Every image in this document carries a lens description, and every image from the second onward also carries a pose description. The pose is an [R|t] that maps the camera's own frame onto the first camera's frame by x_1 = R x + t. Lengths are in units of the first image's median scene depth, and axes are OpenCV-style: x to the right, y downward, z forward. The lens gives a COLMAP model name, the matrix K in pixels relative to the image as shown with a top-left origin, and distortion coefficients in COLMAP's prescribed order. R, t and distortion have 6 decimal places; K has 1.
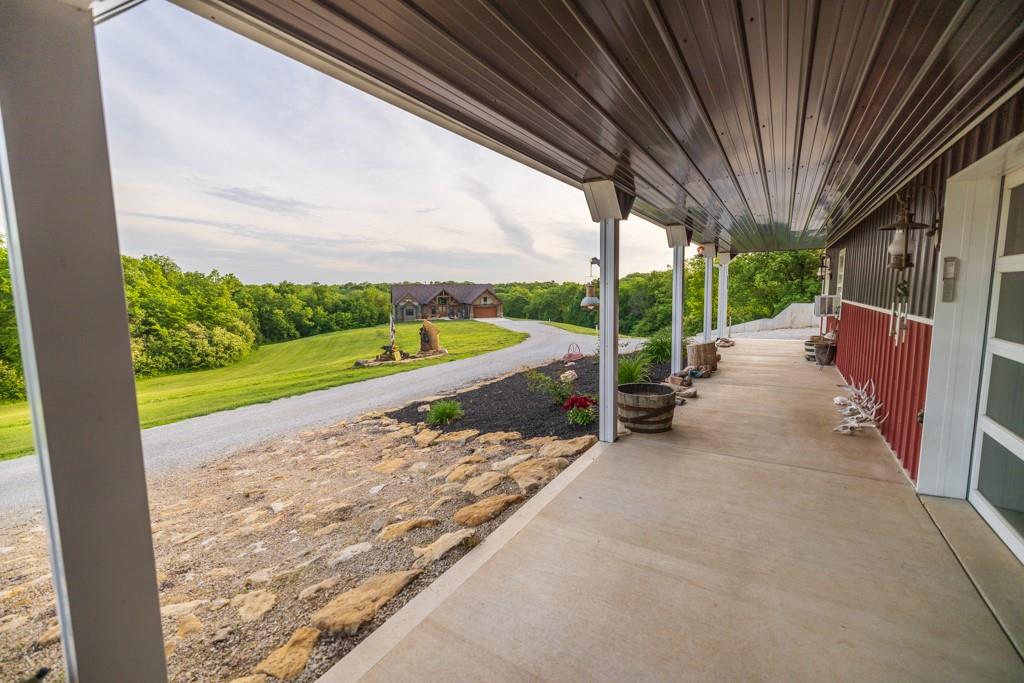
lens RADIAL K [[422.3, 0, 508.3], [0, 422.3, 336.6], [0, 0, 1]] dist [0.001043, 0.000394]
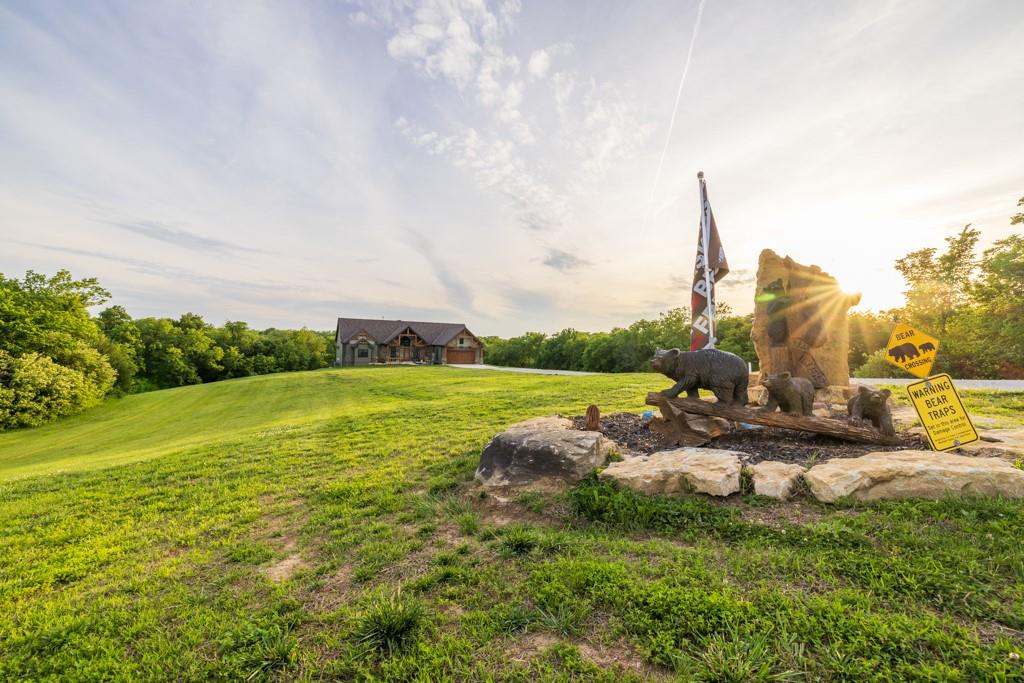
lens RADIAL K [[422.3, 0, 508.3], [0, 422.3, 336.6], [0, 0, 1]] dist [0.001043, 0.000394]
pose [[0.986743, 0.041682, 0.156849, -0.091271], [-0.020391, 0.990639, -0.134976, 0.009537], [-0.161006, 0.129988, 0.978356, 0.198387]]
